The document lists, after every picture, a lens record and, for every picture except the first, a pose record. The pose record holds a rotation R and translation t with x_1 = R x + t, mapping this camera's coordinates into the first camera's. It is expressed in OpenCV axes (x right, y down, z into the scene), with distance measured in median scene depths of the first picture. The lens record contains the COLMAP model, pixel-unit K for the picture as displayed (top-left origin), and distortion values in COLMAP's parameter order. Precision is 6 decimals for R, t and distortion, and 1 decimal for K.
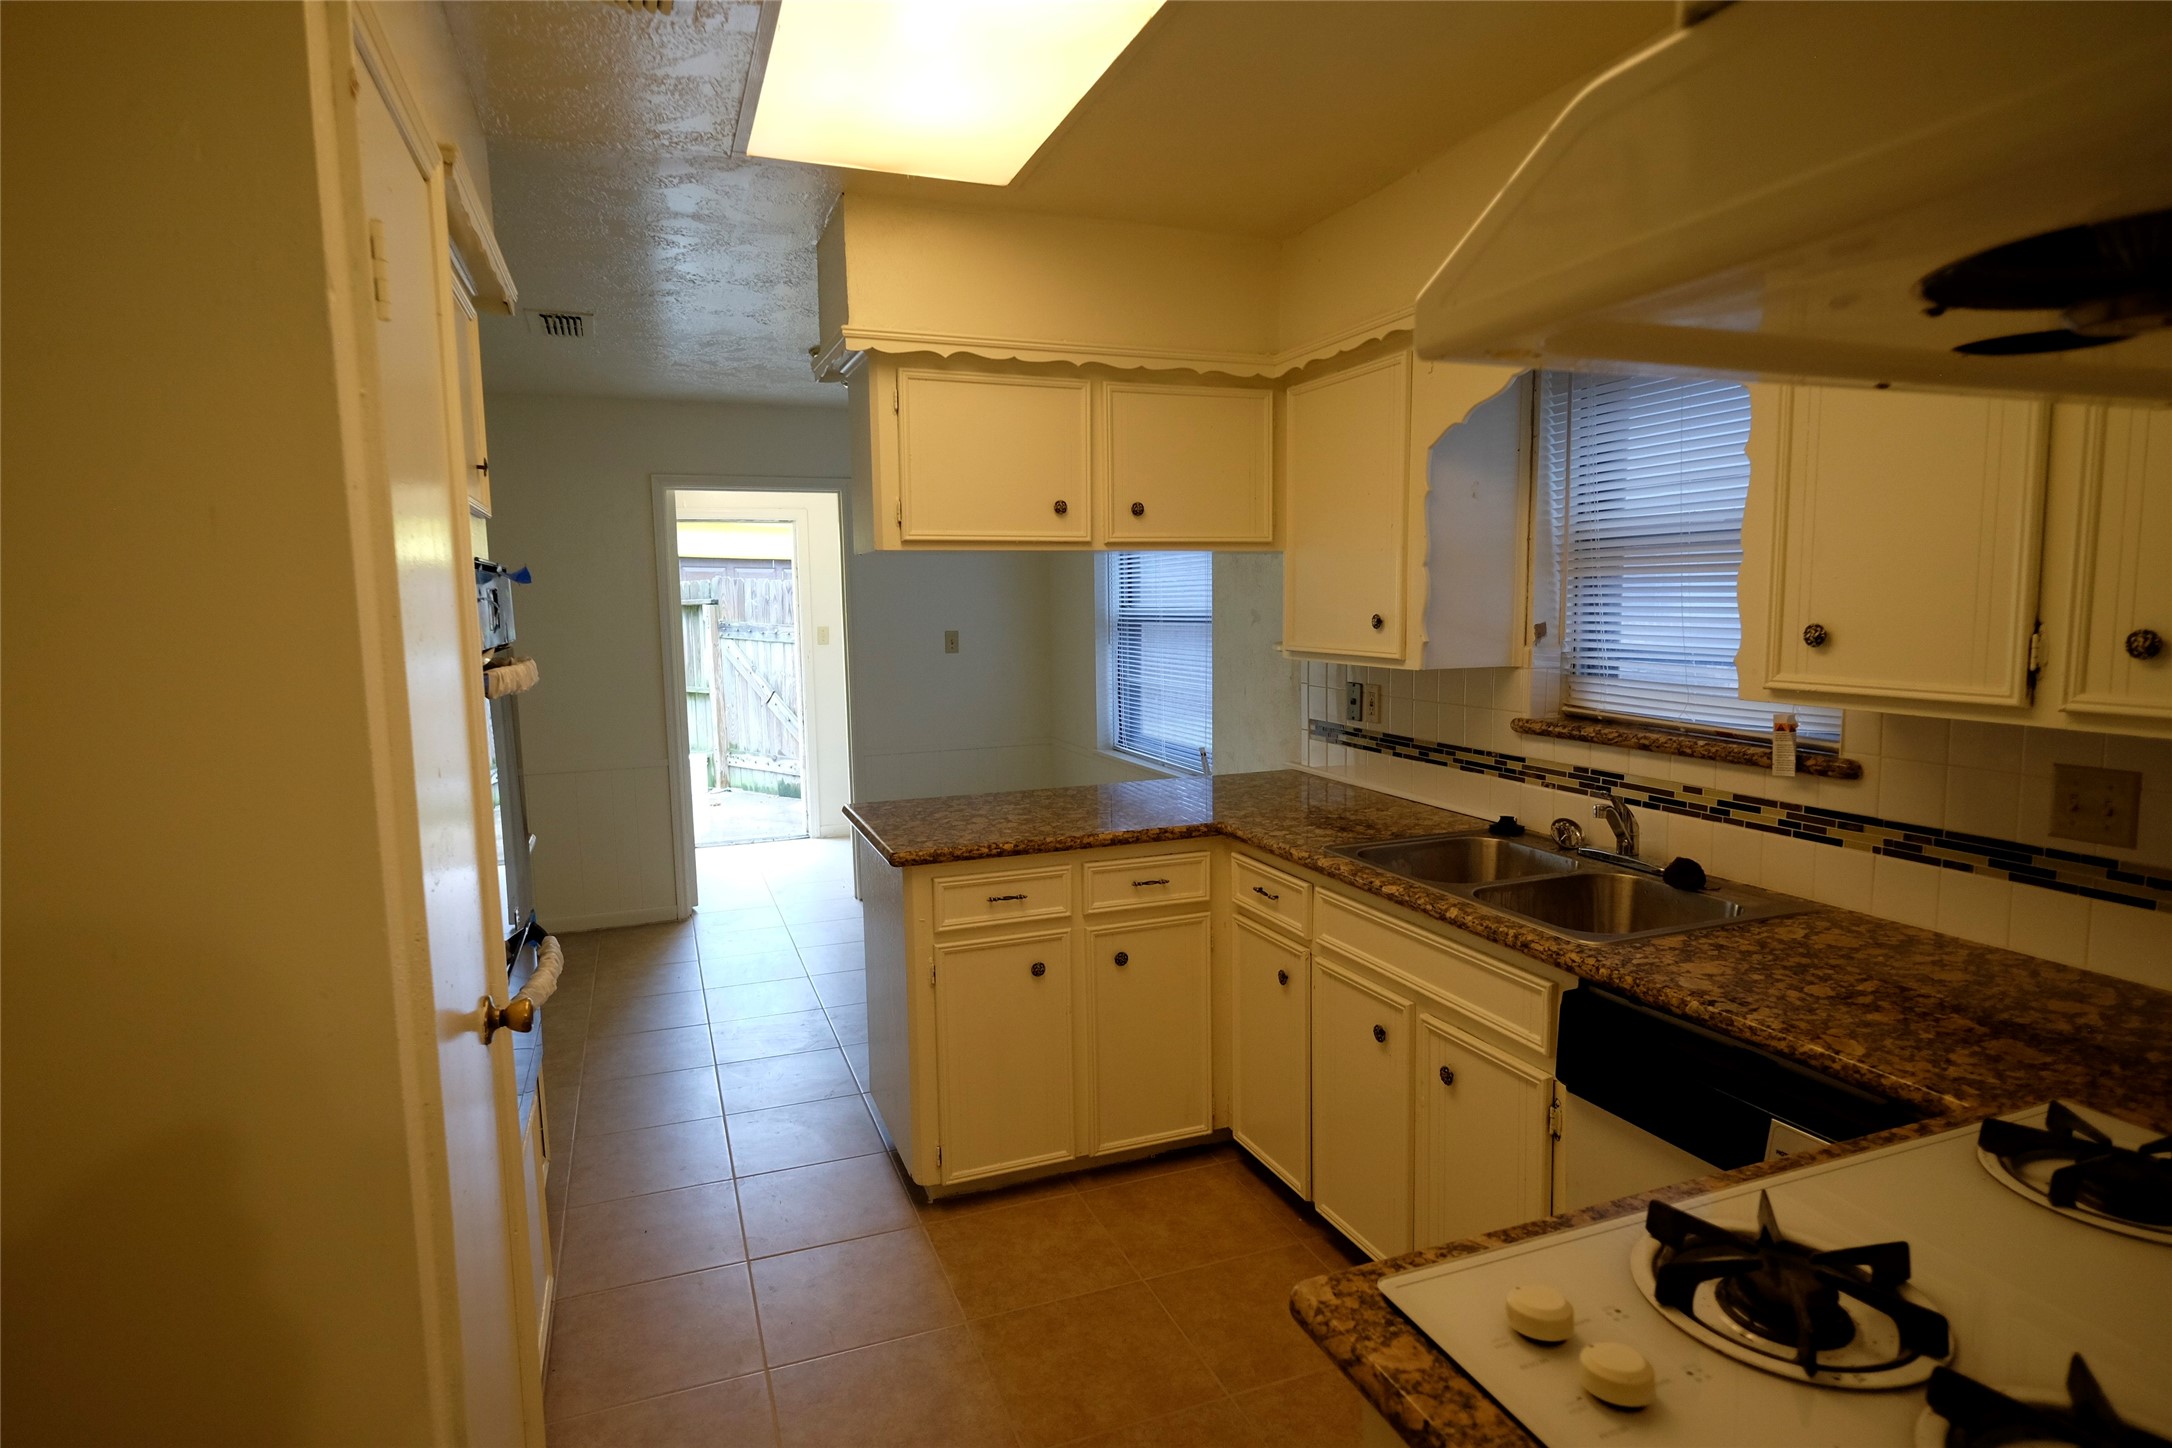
lens RADIAL K [[1150.4, 0, 1077.9], [0, 1150.4, 724.4], [0, 0, 1]] dist [-0.000893, 0.000195]
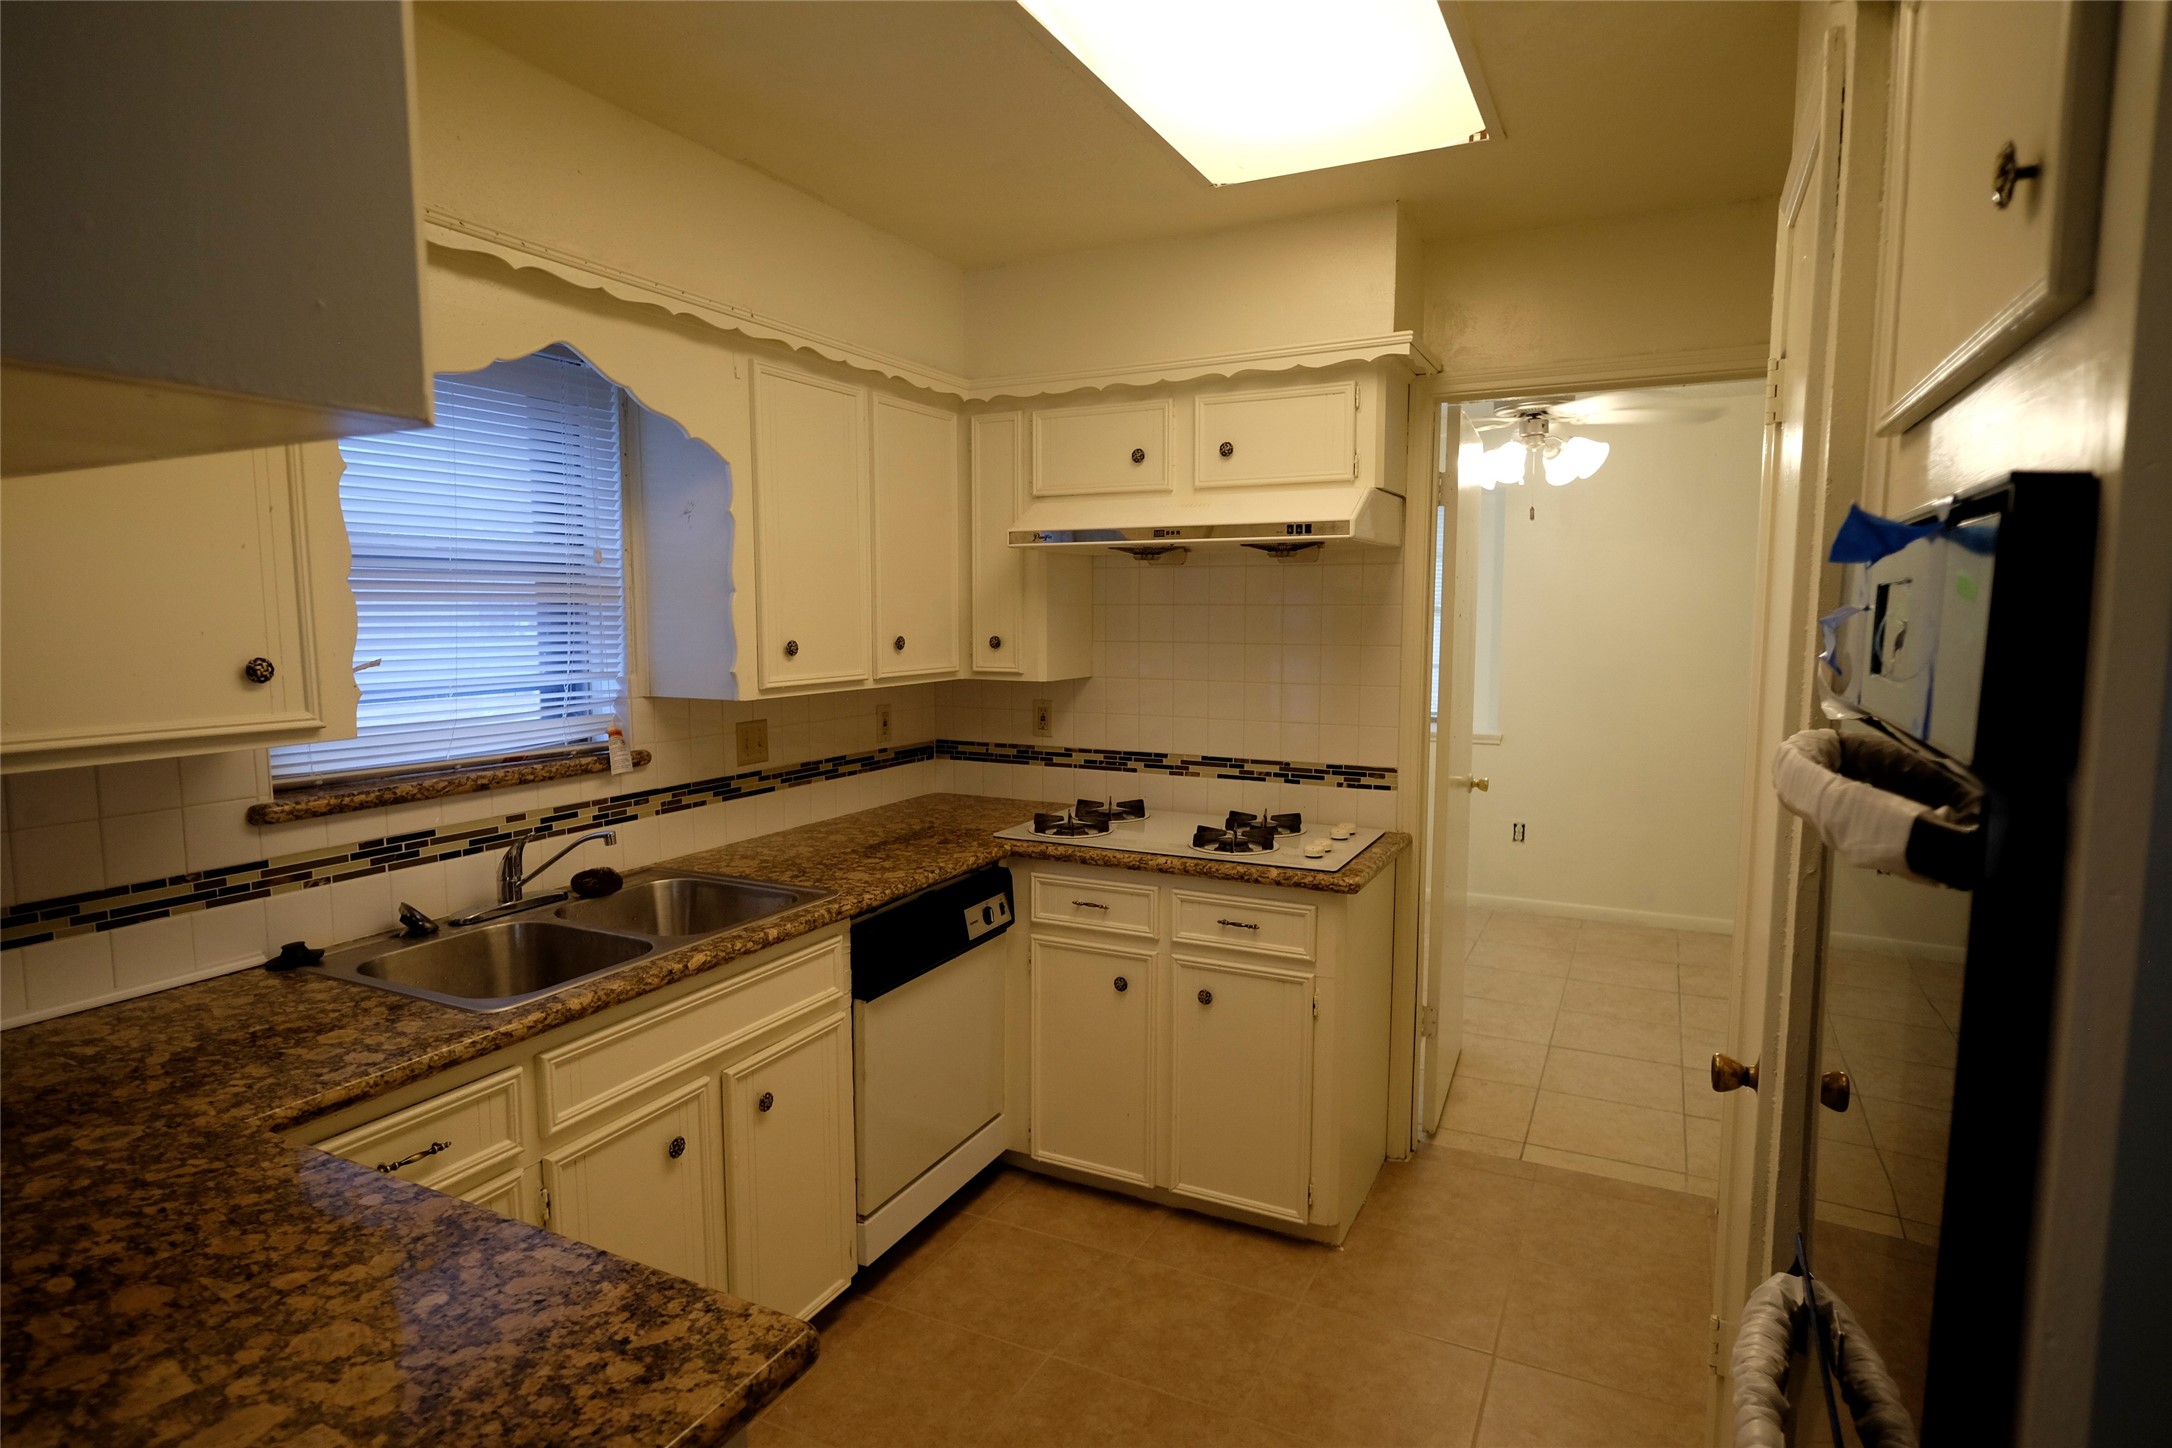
lens RADIAL K [[1150.4, 0, 1077.9], [0, 1150.4, 724.4], [0, 0, 1]] dist [-0.000893, 0.000195]
pose [[-0.674001, -0.056936, 0.736533, -0.631710], [0.094280, 0.982243, 0.162206, -0.166499], [-0.732689, 0.178767, -0.656665, 1.532208]]
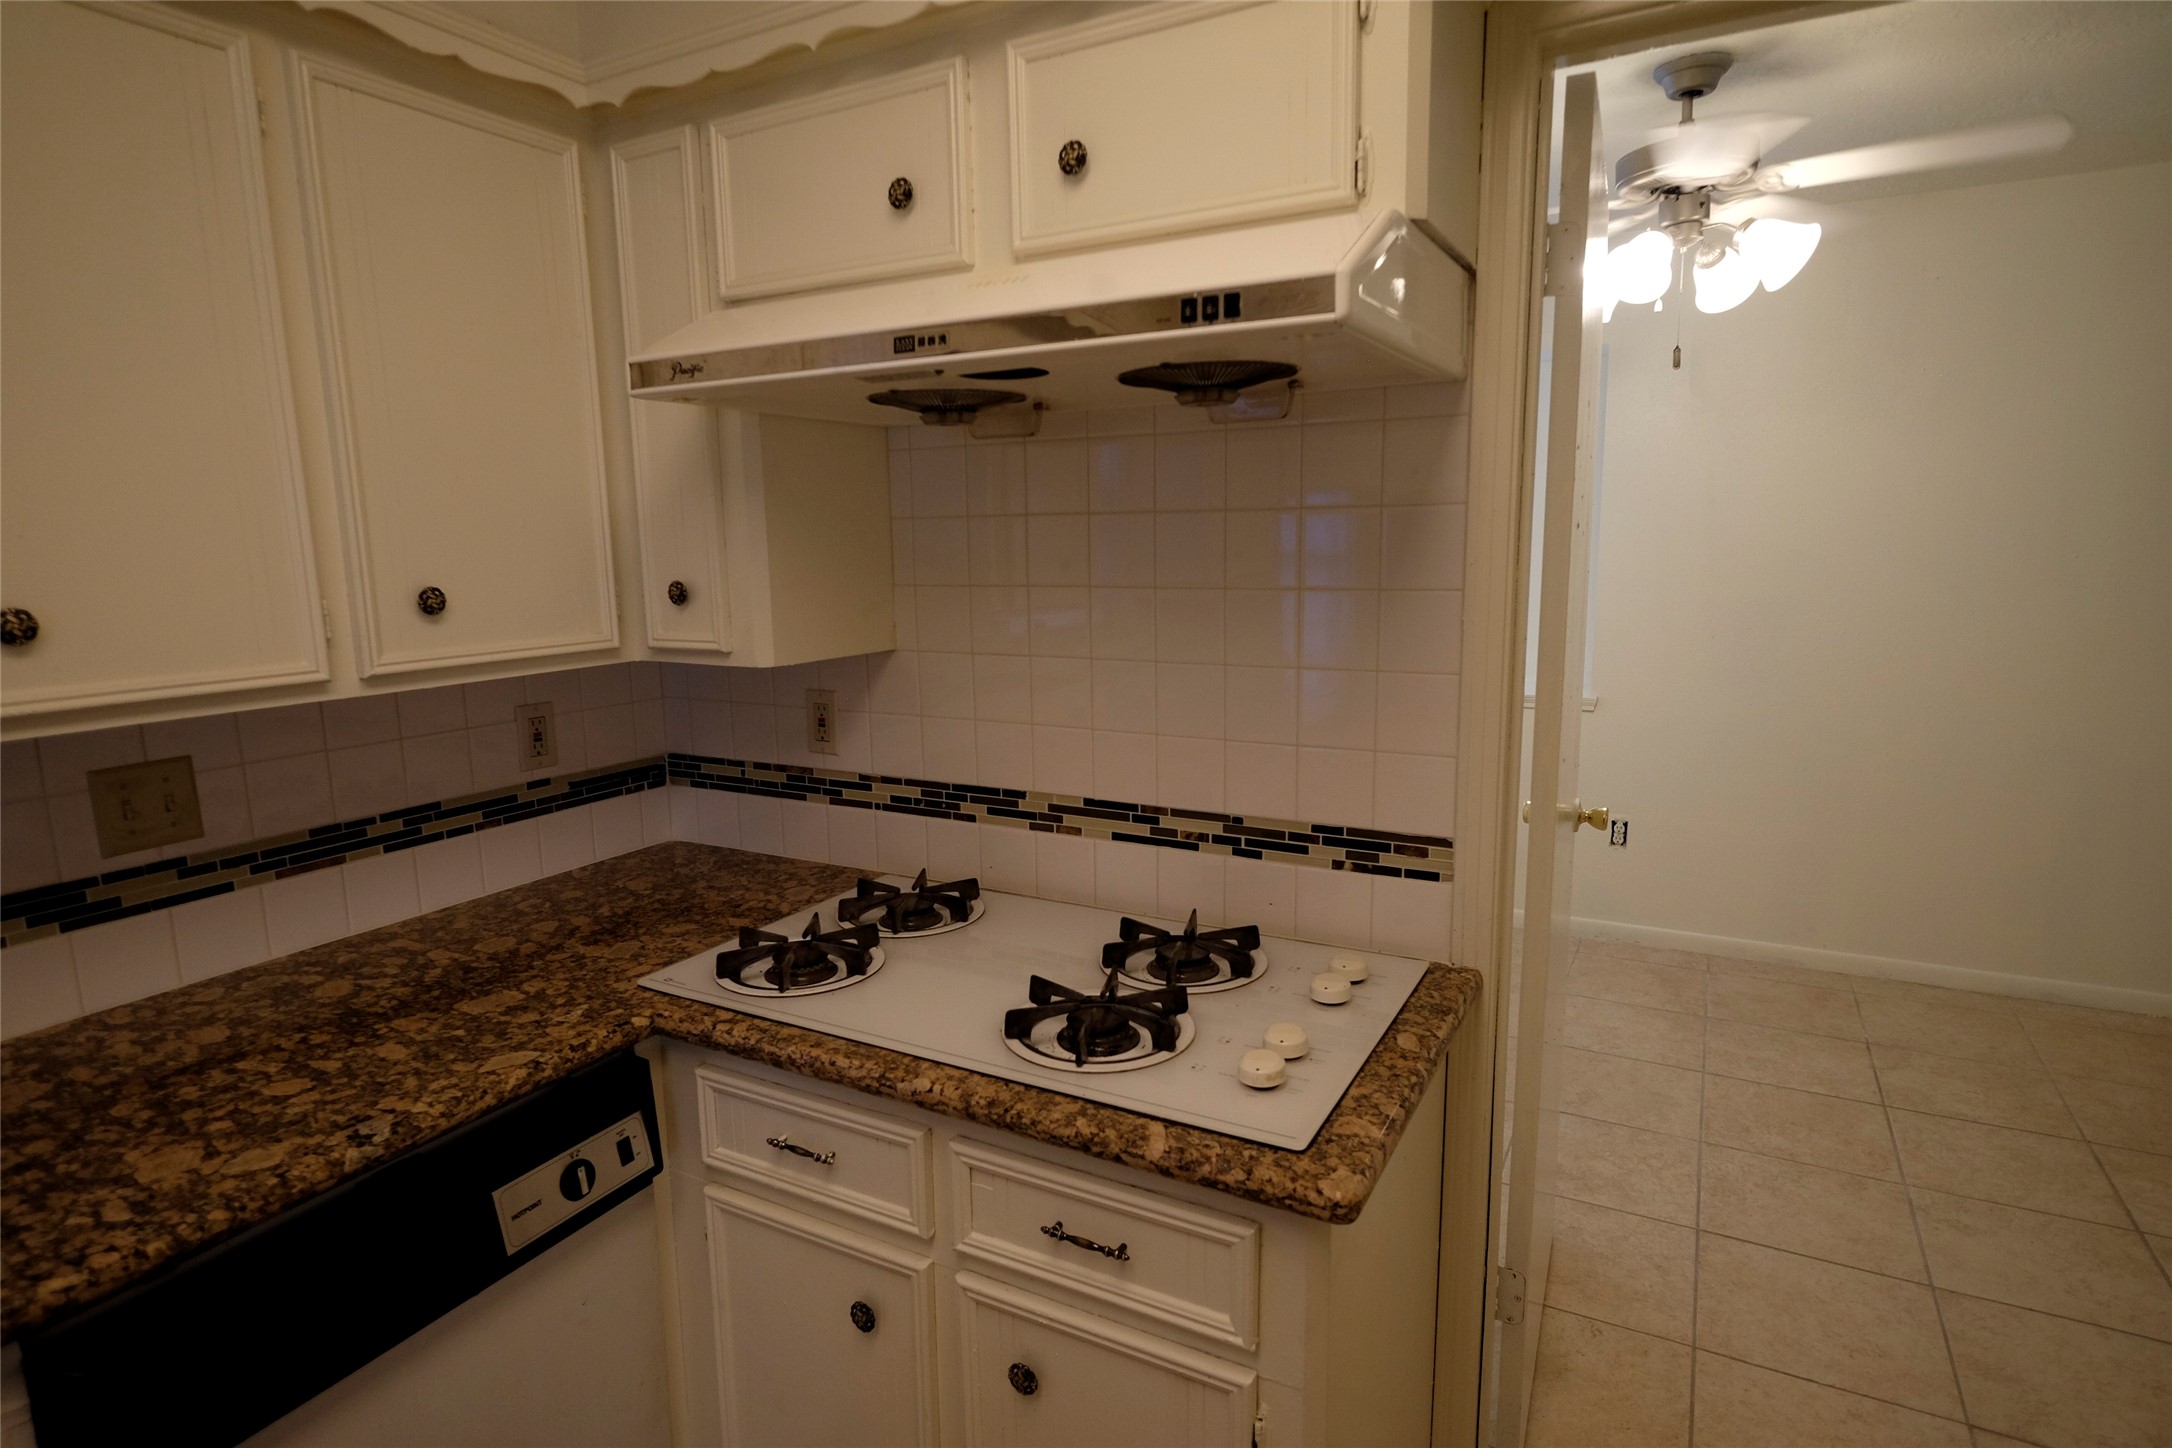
lens RADIAL K [[1150.4, 0, 1077.9], [0, 1150.4, 724.4], [0, 0, 1]] dist [-0.000893, 0.000195]
pose [[-0.645659, -0.095855, 0.757586, -0.195370], [0.113847, 0.968920, 0.219622, -0.086656], [-0.755092, 0.228050, -0.614678, 0.851798]]
